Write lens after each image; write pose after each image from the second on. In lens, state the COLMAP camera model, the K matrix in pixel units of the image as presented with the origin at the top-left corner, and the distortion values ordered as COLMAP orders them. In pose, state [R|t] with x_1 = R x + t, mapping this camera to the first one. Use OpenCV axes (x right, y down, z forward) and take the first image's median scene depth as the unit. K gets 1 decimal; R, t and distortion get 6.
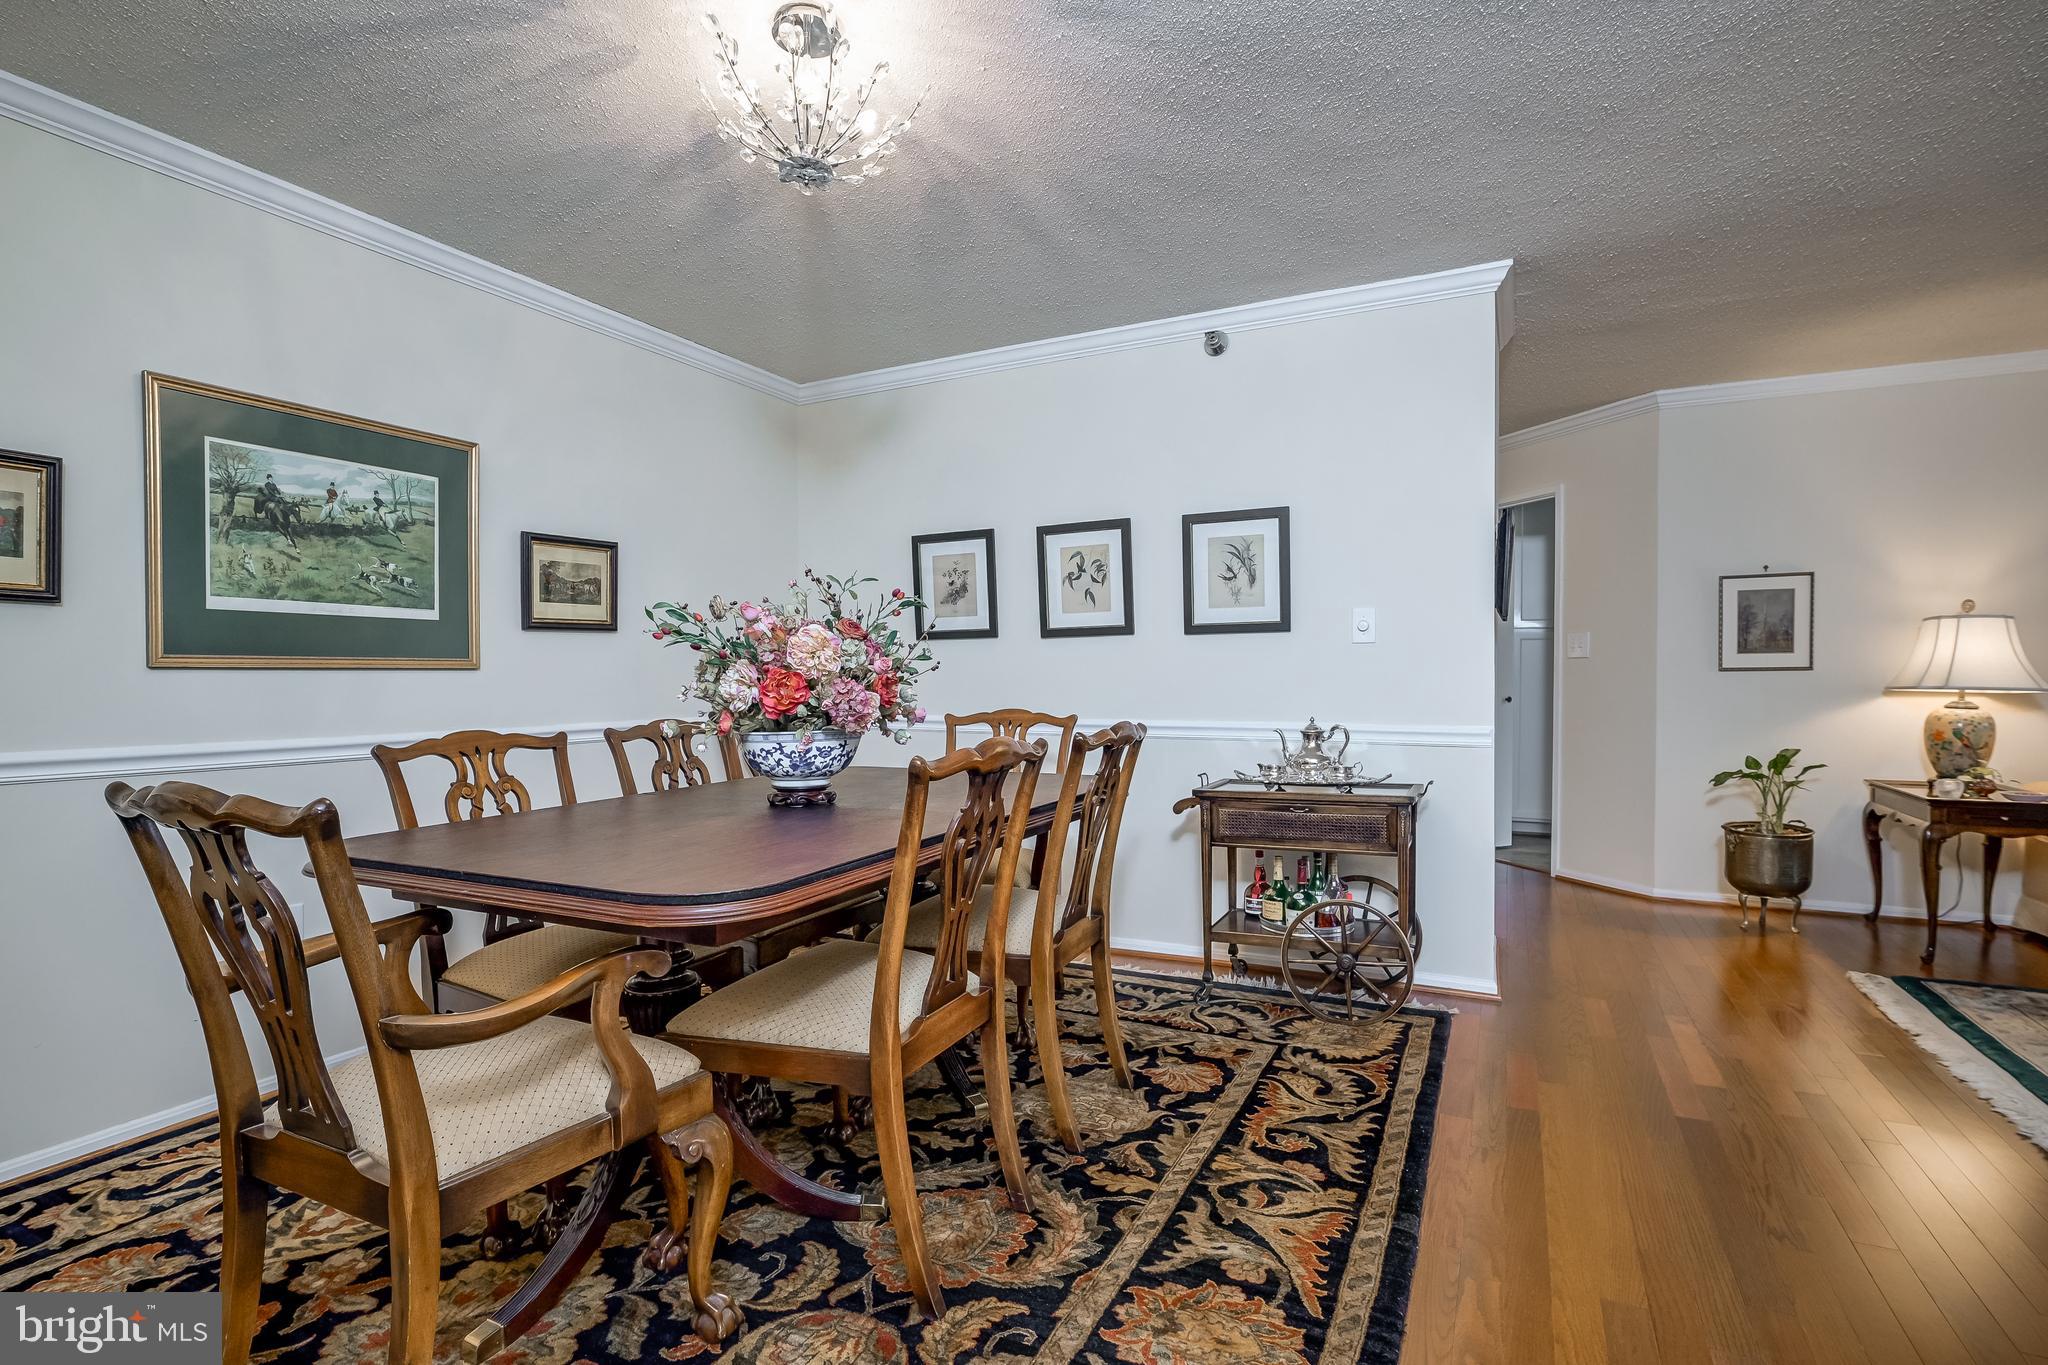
lens RADIAL K [[936.9, 0, 1018.8], [0, 936.9, 691.6], [0, 0, 1]] dist [-0.031212, -0.000273]
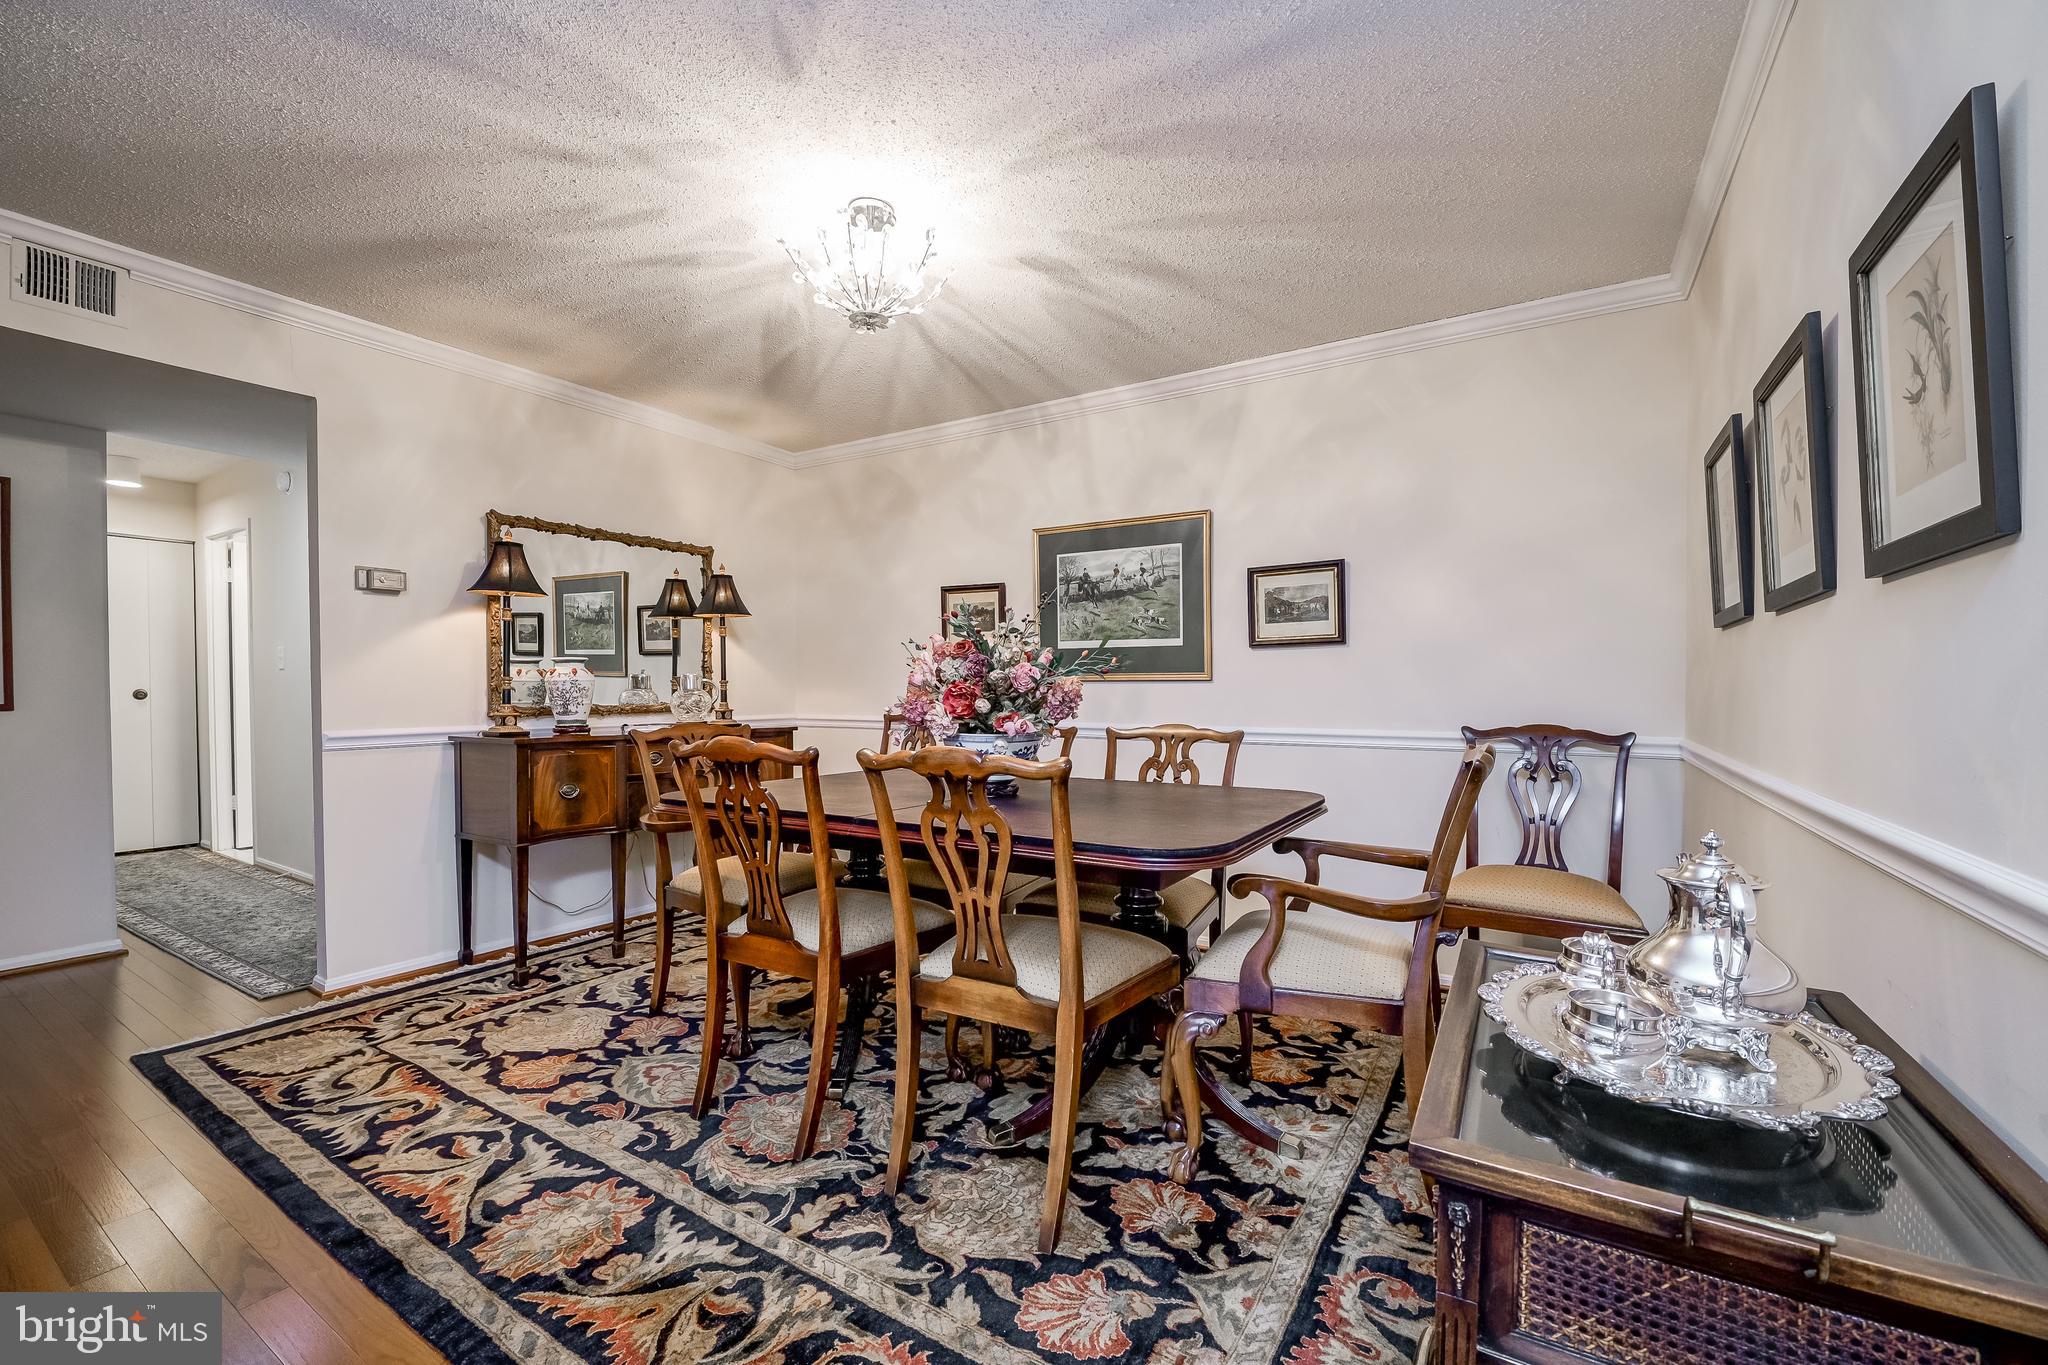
lens RADIAL K [[841.3, 0, 1044.2], [0, 841.3, 686.3], [0, 0, 1]] dist [-0.027016, -0.000465]
pose [[-0.058473, 0.002778, -0.998285, 0.777299], [-0.018523, 0.999821, 0.003867, -0.020452], [0.998117, 0.018718, -0.058411, 1.043017]]
